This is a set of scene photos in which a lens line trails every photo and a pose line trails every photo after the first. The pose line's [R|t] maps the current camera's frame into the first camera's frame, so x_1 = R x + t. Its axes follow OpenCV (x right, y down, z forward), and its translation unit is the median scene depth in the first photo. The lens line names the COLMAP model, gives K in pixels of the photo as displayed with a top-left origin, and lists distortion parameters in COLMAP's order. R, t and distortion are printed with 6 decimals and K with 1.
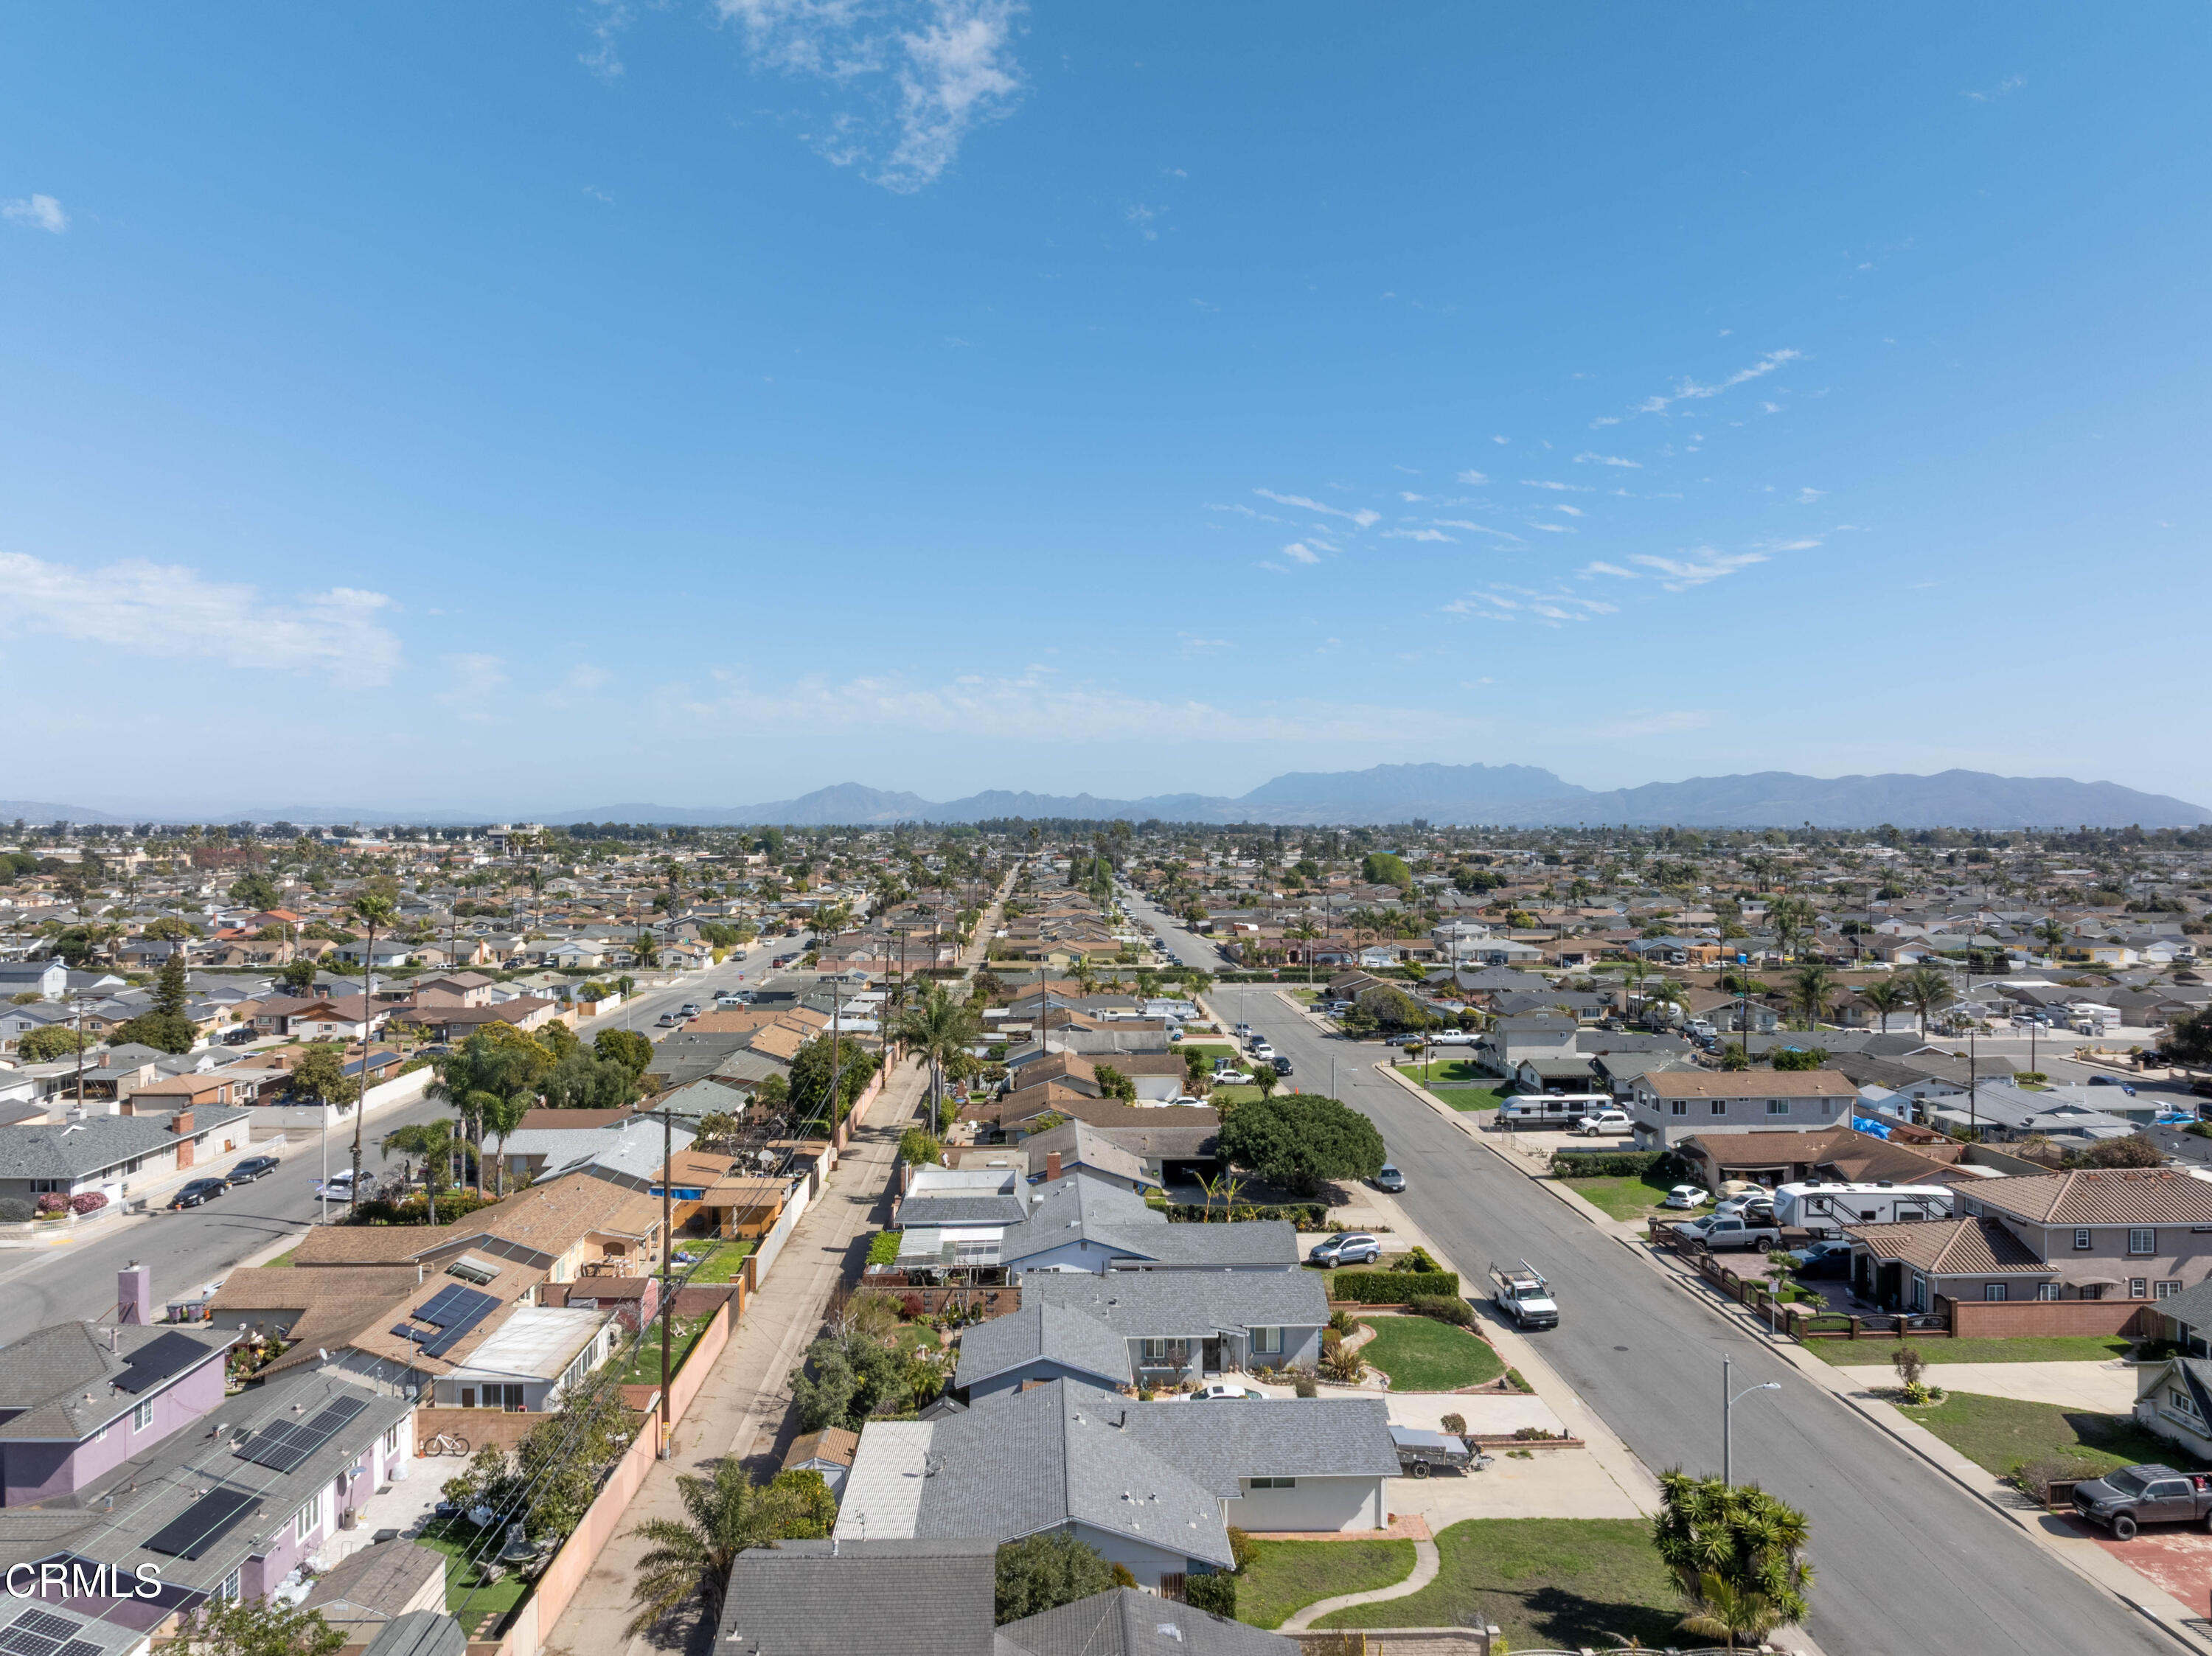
lens RADIAL K [[1580.0, 0, 1106.0], [0, 1580.0, 828.0], [0, 0, 1]] dist [0.002924, 0.001608]
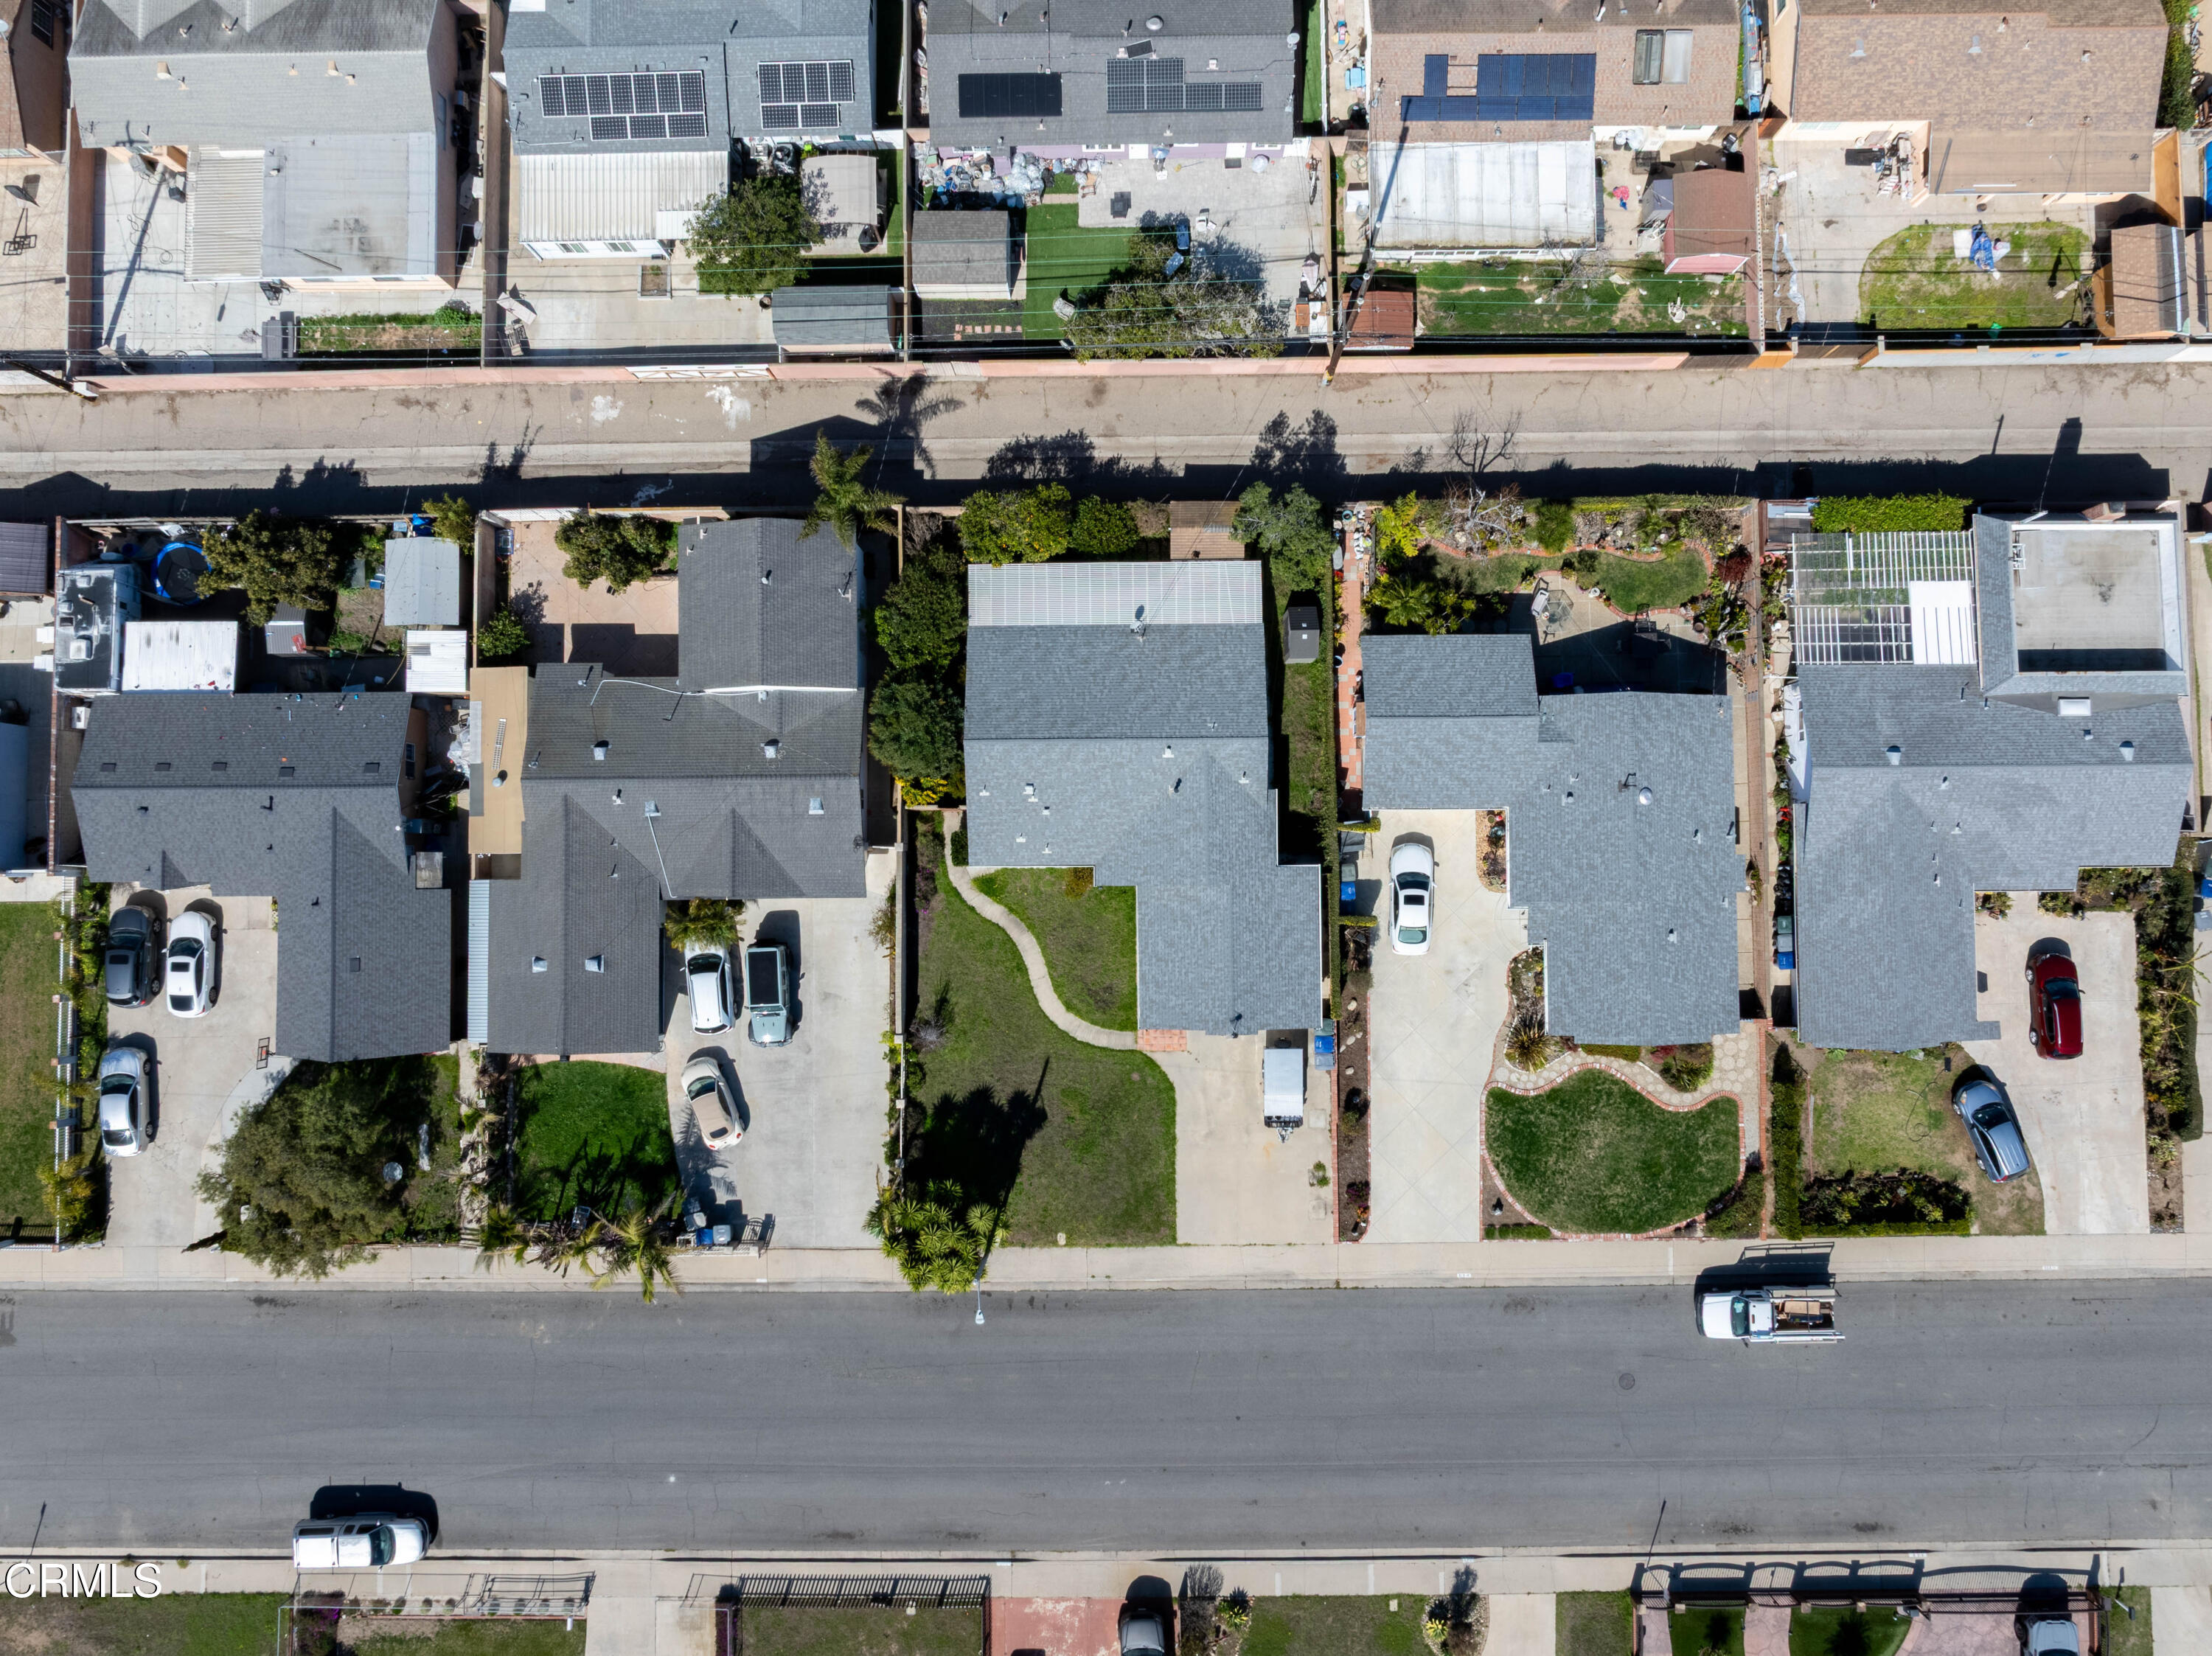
lens RADIAL K [[1631.3, 0, 1106.0], [0, 1631.3, 828.0], [0, 0, 1]] dist [-0.015257, -0.004995]
pose [[-0.026870, 0.998837, -0.040025, 0.069583], [0.011344, 0.040341, 0.999122, -0.640572], [0.999575, 0.026393, -0.012414, 0.782995]]
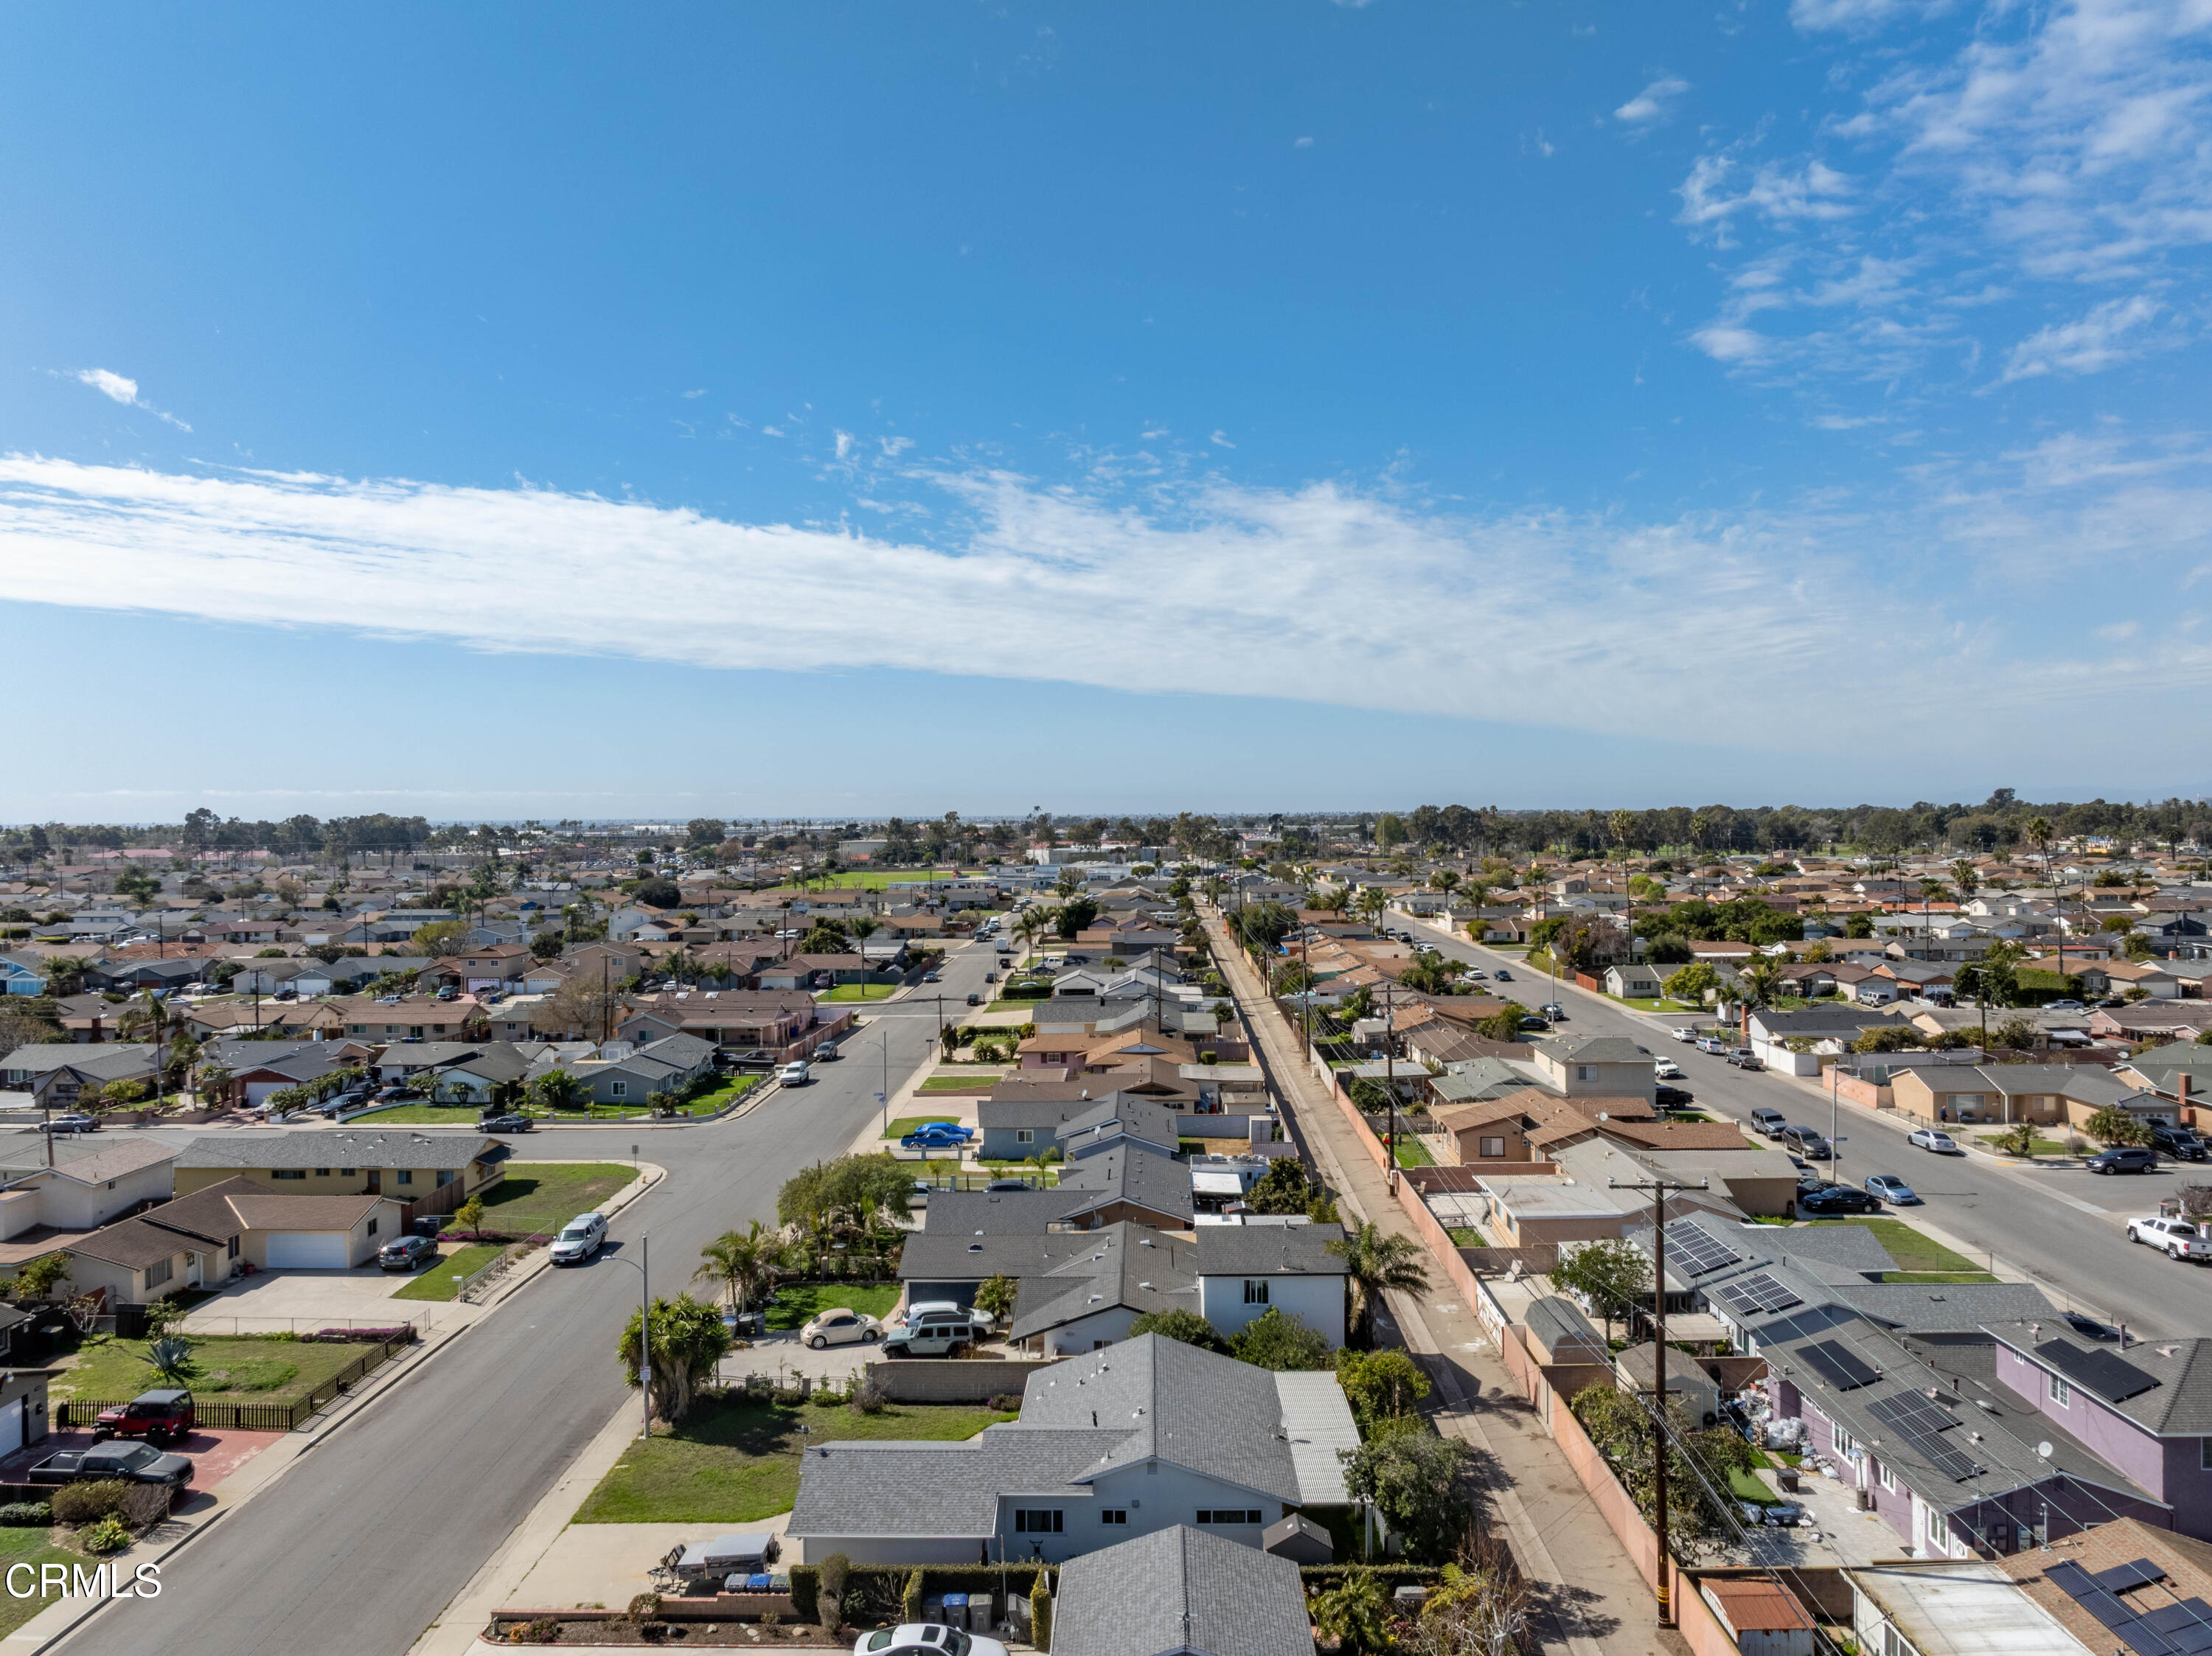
lens RADIAL K [[1580.0, 0, 1106.0], [0, 1580.0, 828.0], [0, 0, 1]] dist [0.002924, 0.001608]
pose [[-0.998199, 0.004034, 0.059859, -0.045564], [0.004772, 0.999914, 0.012190, -0.008958], [-0.059805, 0.012454, -0.998132, 1.613648]]
